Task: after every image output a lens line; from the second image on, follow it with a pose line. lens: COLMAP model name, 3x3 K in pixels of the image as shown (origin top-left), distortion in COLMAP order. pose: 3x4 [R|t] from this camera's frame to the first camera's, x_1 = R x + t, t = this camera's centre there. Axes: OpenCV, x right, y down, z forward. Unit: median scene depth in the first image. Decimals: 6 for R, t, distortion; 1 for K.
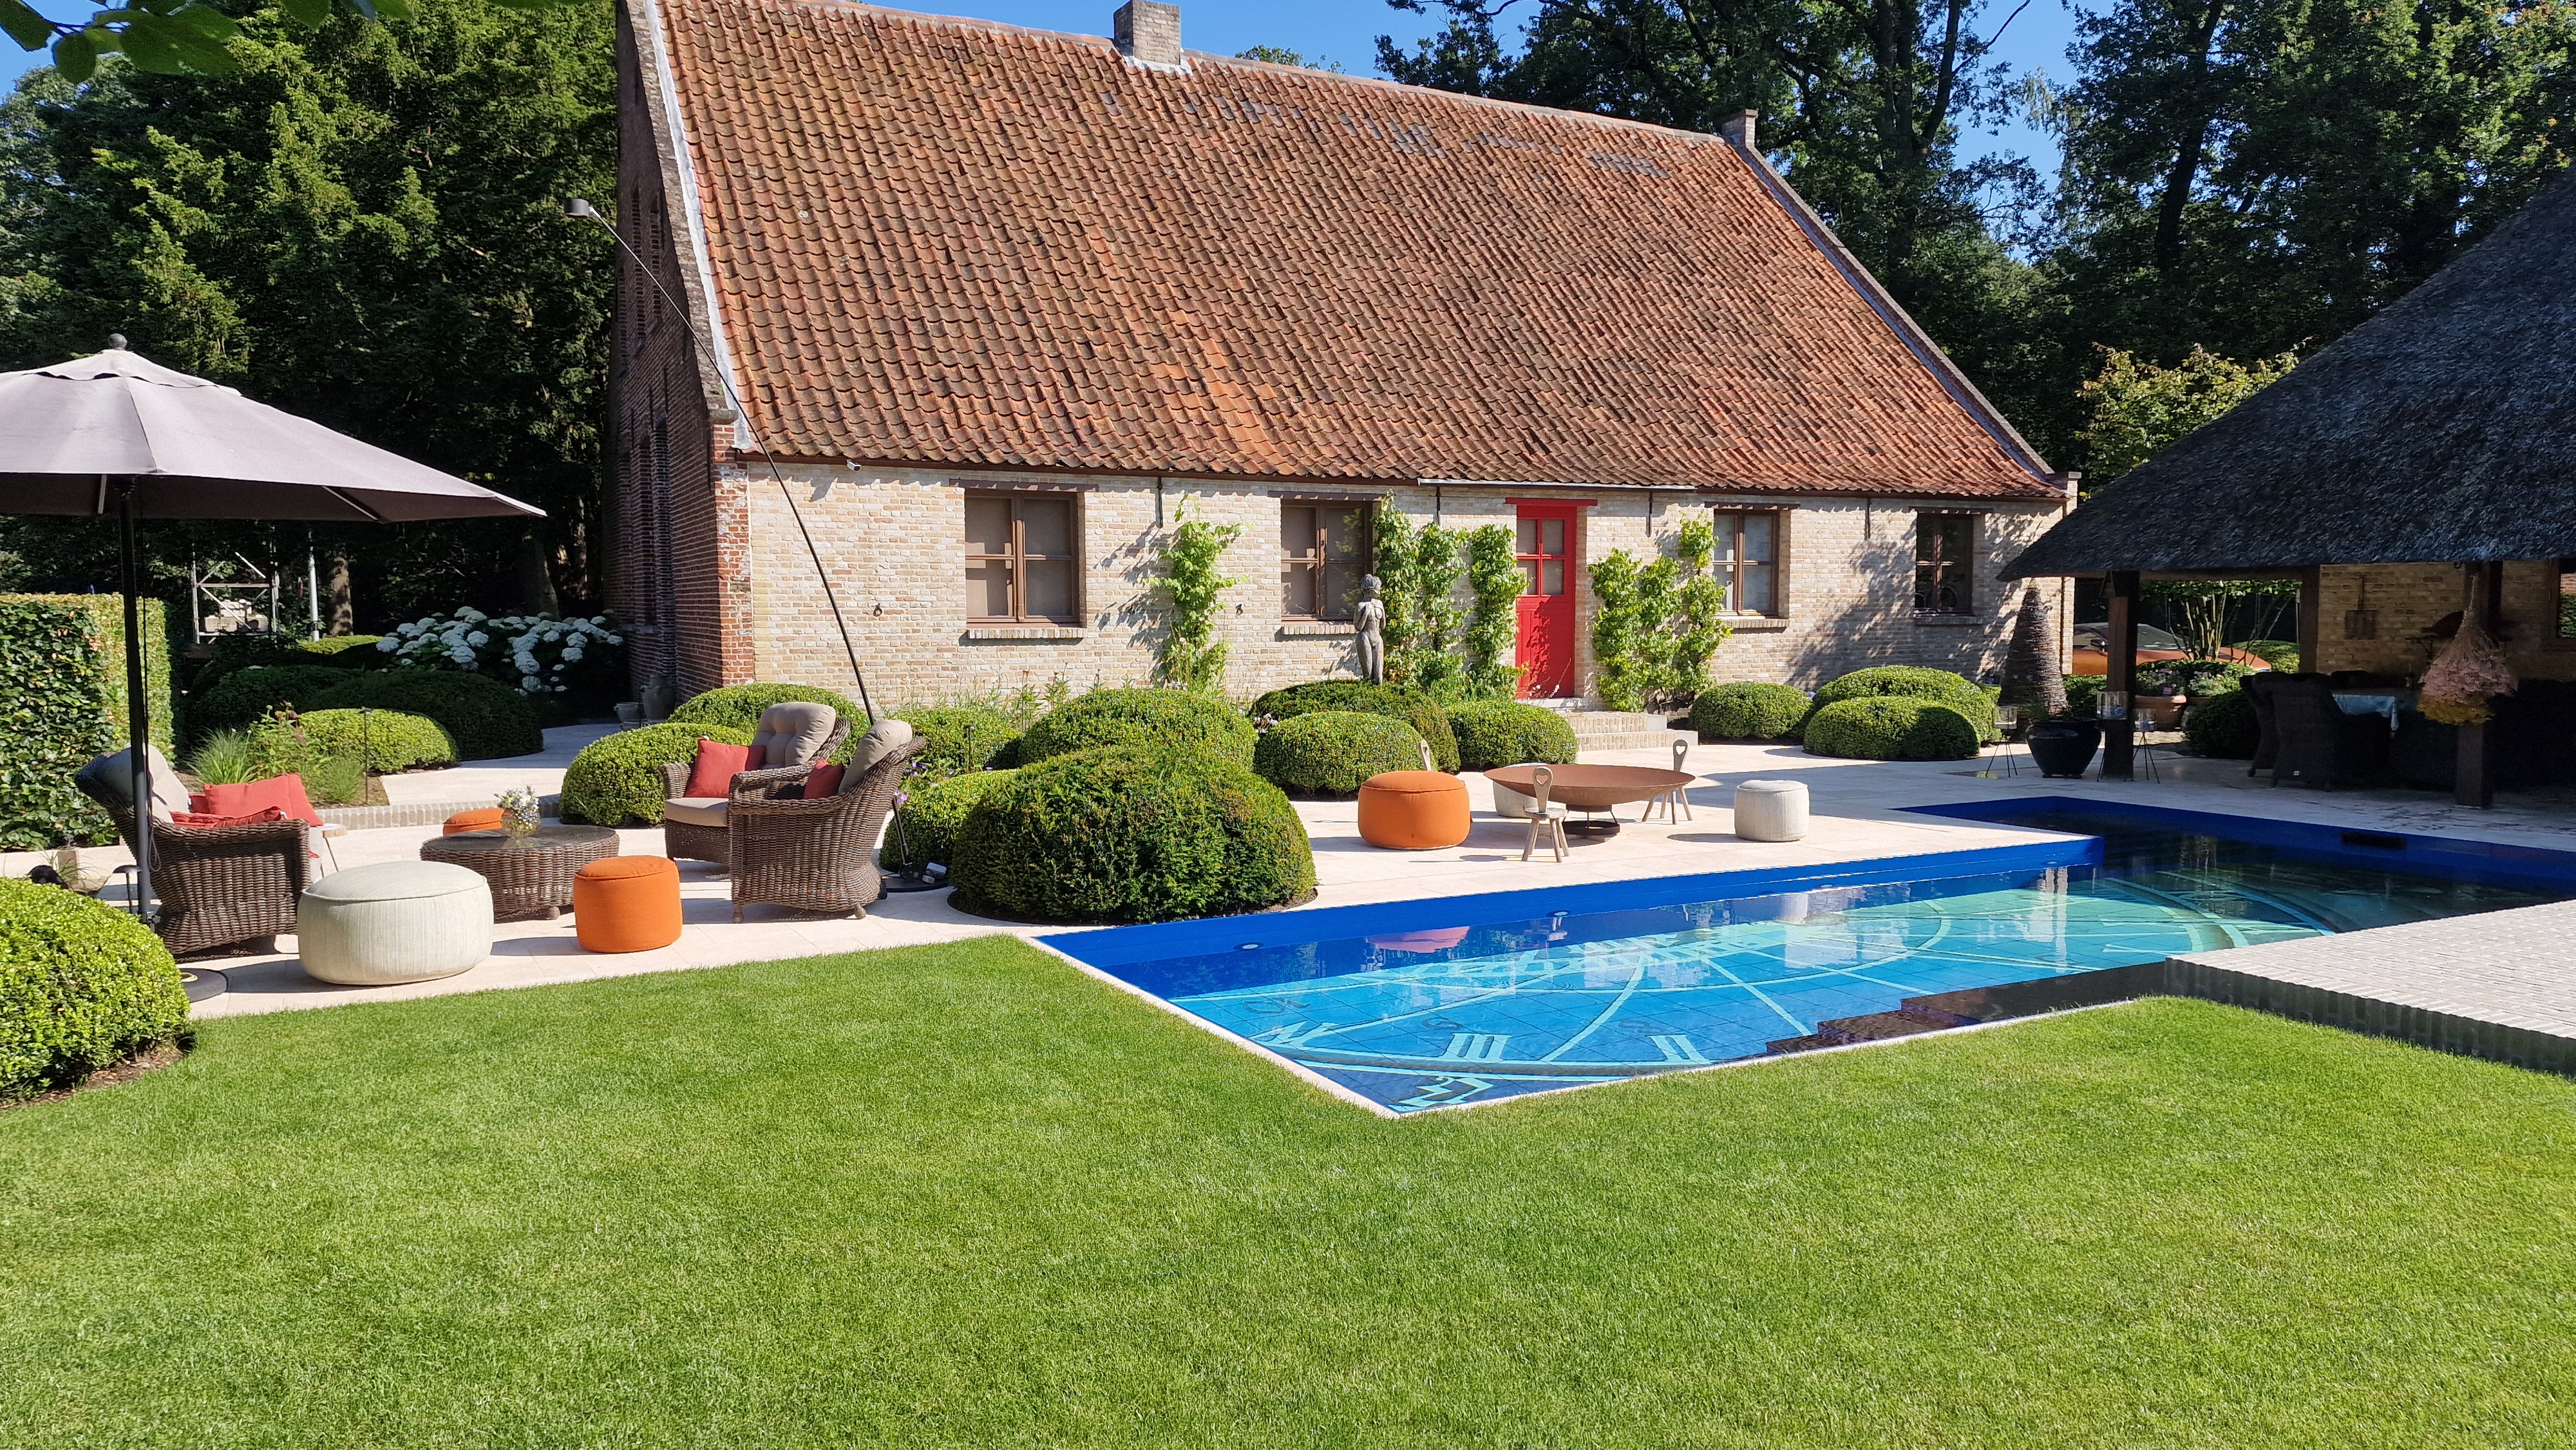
lens RADIAL K [[1784.2, 0, 1301.7], [0, 1784.2, 745.1], [0, 0, 1]] dist [0.088301, -0.062638]
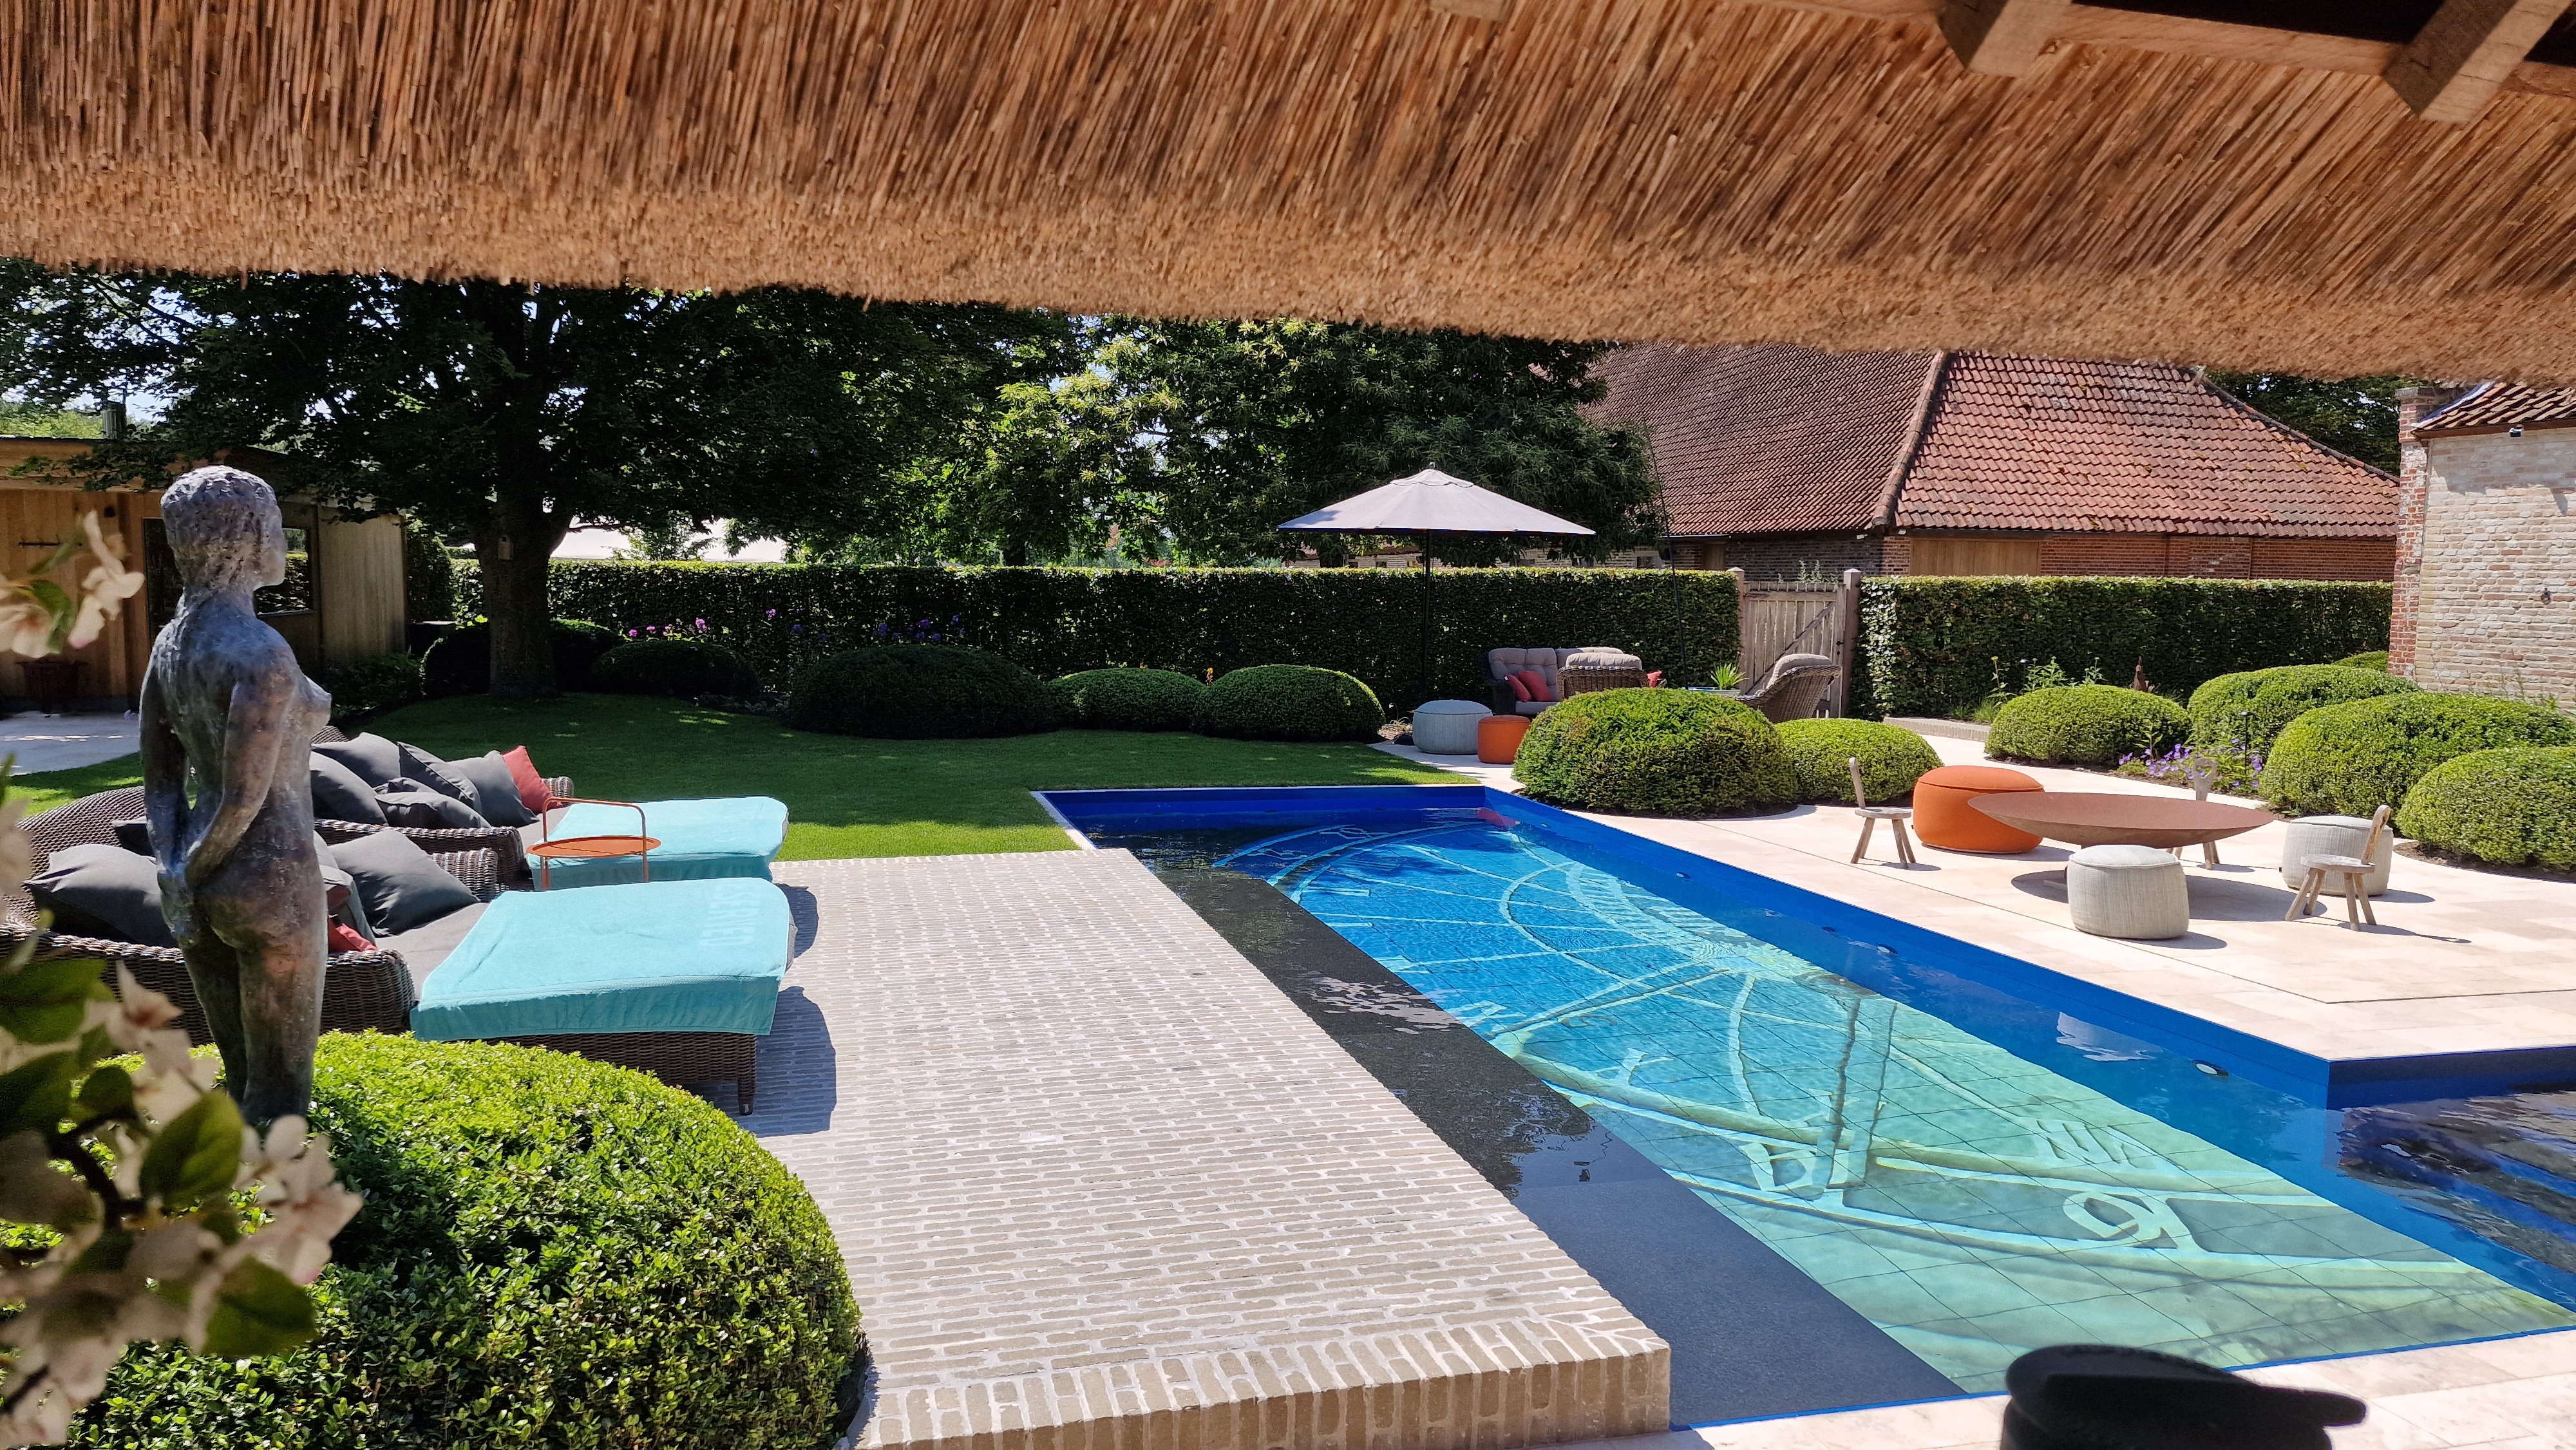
lens RADIAL K [[1714.1, 0, 1266.3], [0, 1714.1, 751.6], [0, 0, 1]] dist [0.084935, -0.076816]
pose [[-0.226161, 0.099972, -0.968946, 0.681775], [-0.089407, 0.988390, 0.122847, -0.047499], [0.969978, 0.114414, -0.214597, 0.566947]]
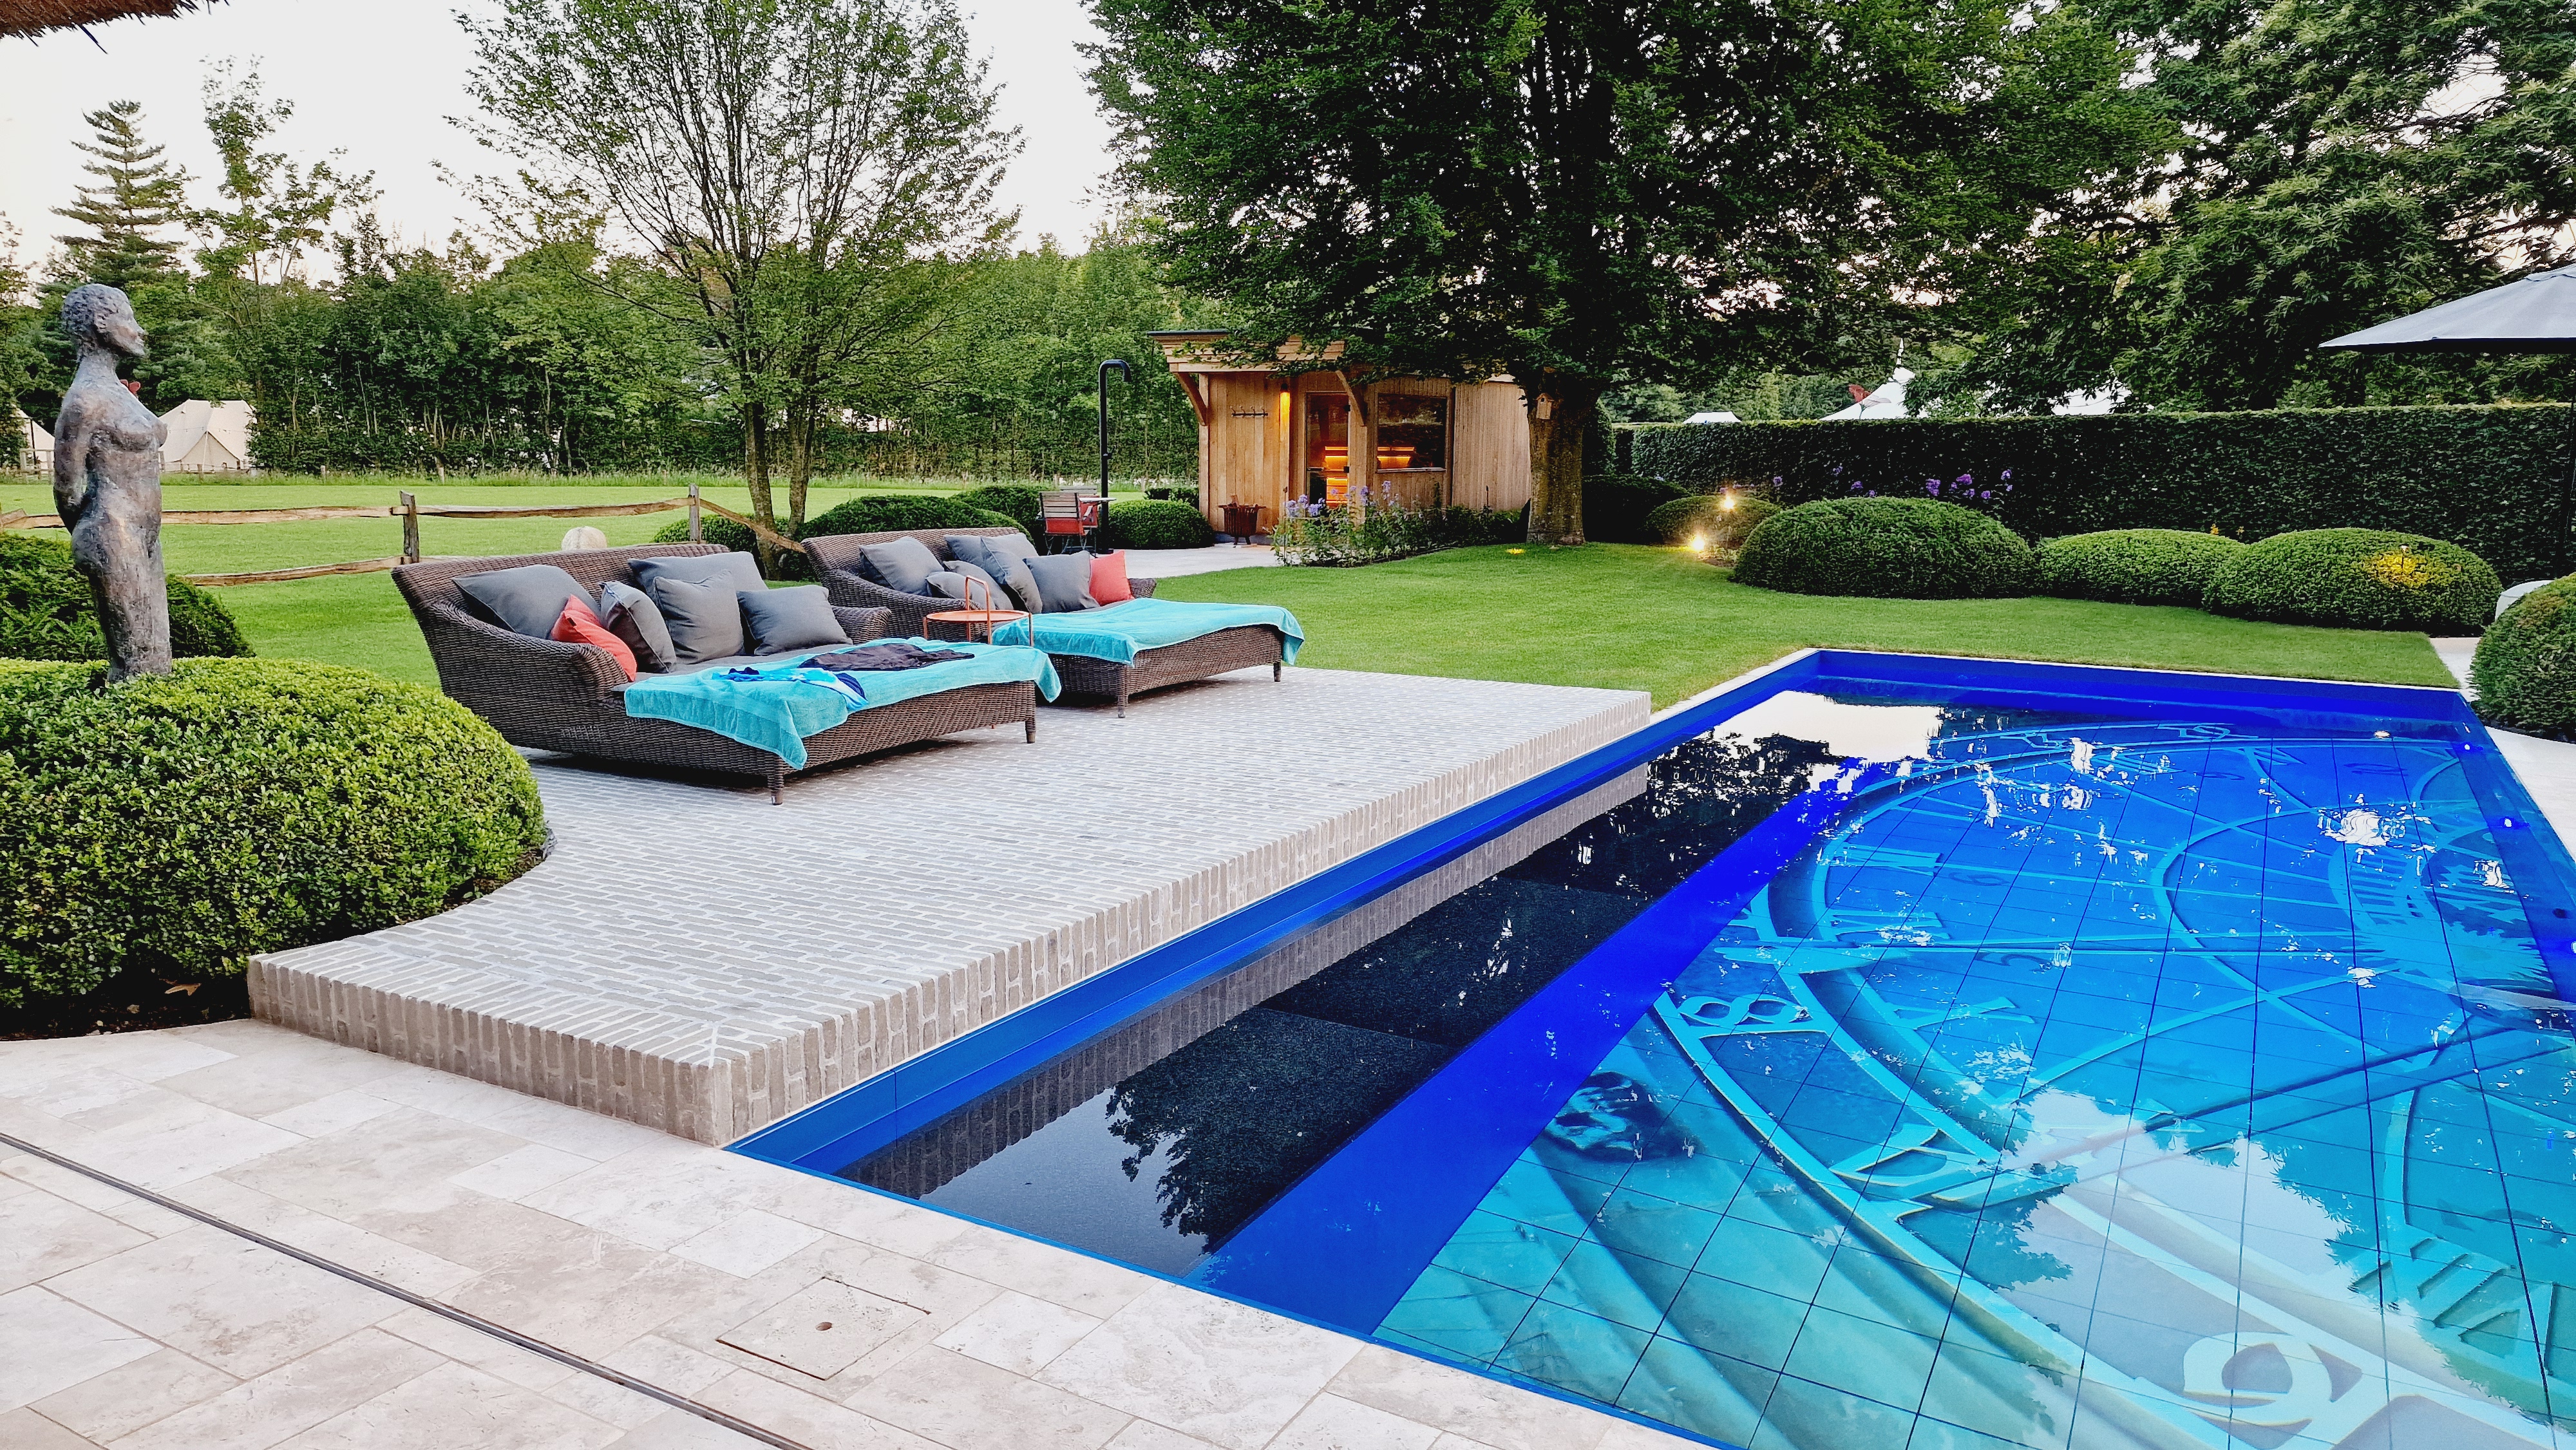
lens RADIAL K [[1714.1, 0, 1257.4], [0, 1714.1, 714.7], [0, 0, 1]] dist [0.084935, -0.076816]
pose [[-0.842158, 0.084264, -0.532606, 0.550502], [-0.044647, 0.973427, 0.224604, -0.049088], [0.537379, 0.212931, -0.816017, 0.751610]]
